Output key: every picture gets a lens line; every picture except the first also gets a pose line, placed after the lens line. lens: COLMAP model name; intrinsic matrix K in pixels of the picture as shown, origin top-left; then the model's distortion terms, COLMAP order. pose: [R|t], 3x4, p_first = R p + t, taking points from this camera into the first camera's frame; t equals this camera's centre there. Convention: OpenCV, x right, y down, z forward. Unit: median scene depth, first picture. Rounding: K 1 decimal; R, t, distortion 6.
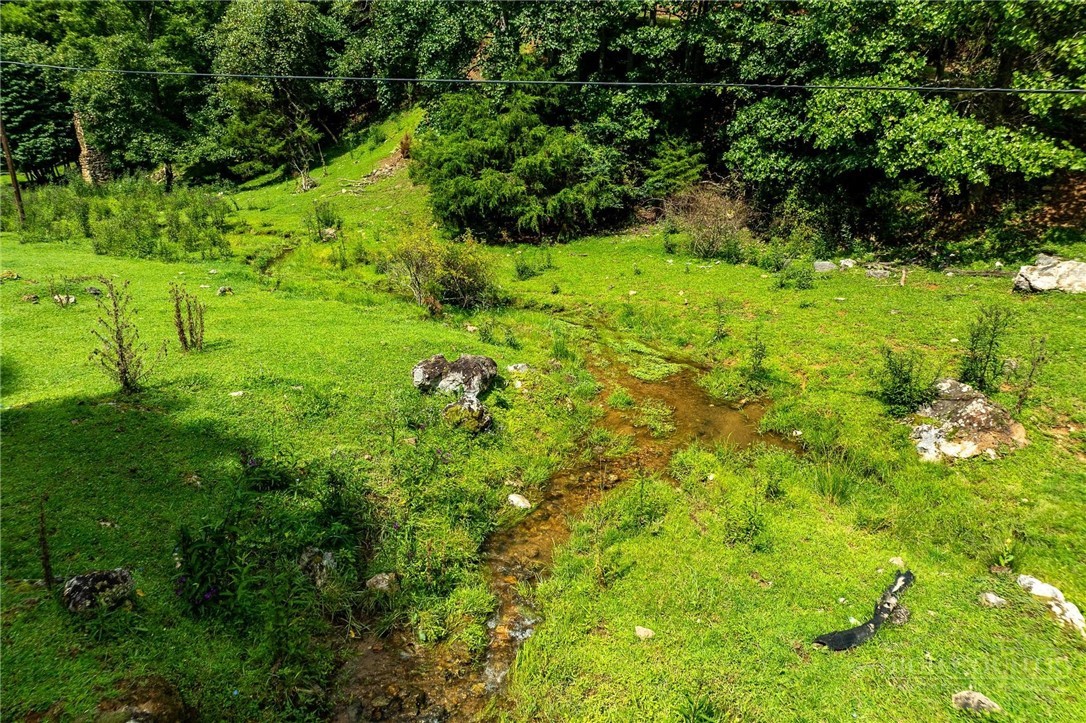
lens RADIAL K [[769.7, 0, 544.7], [0, 769.7, 338.7], [0, 0, 1]] dist [-0.042527, 0.012570]
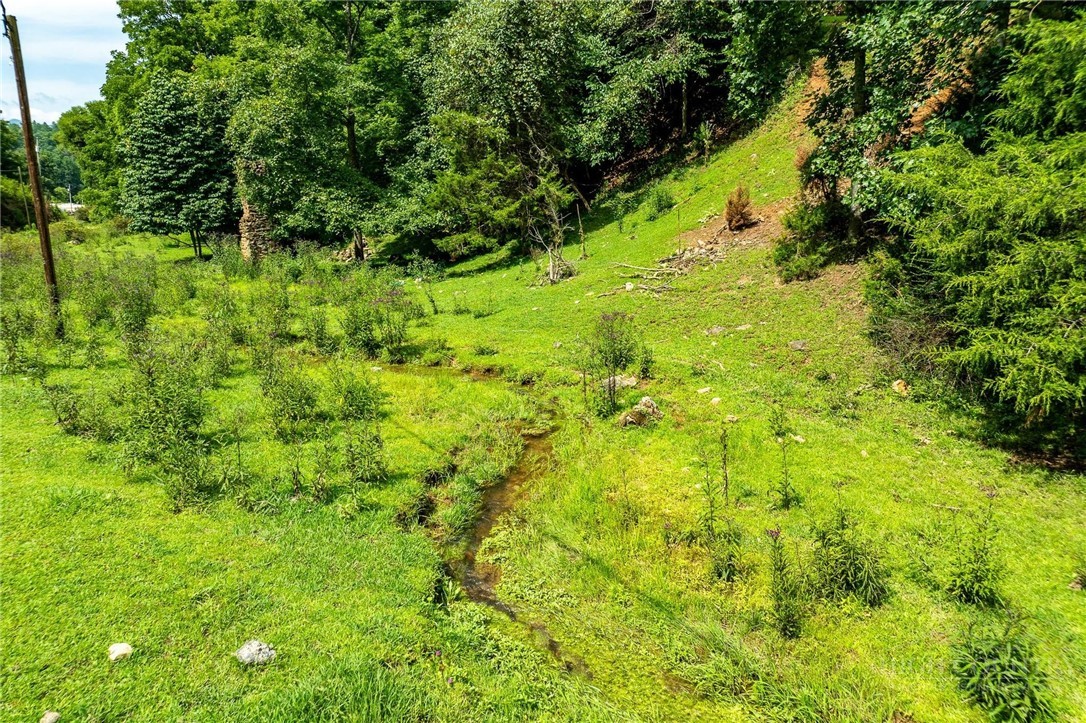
lens RADIAL K [[769.7, 0, 546.9], [0, 769.7, 345.3], [0, 0, 1]] dist [-0.042527, 0.012570]
pose [[0.966951, 0.053950, -0.249187, -0.249473], [-0.080124, 0.992140, -0.096112, -0.133123], [0.242043, 0.112901, 0.963674, 0.659622]]
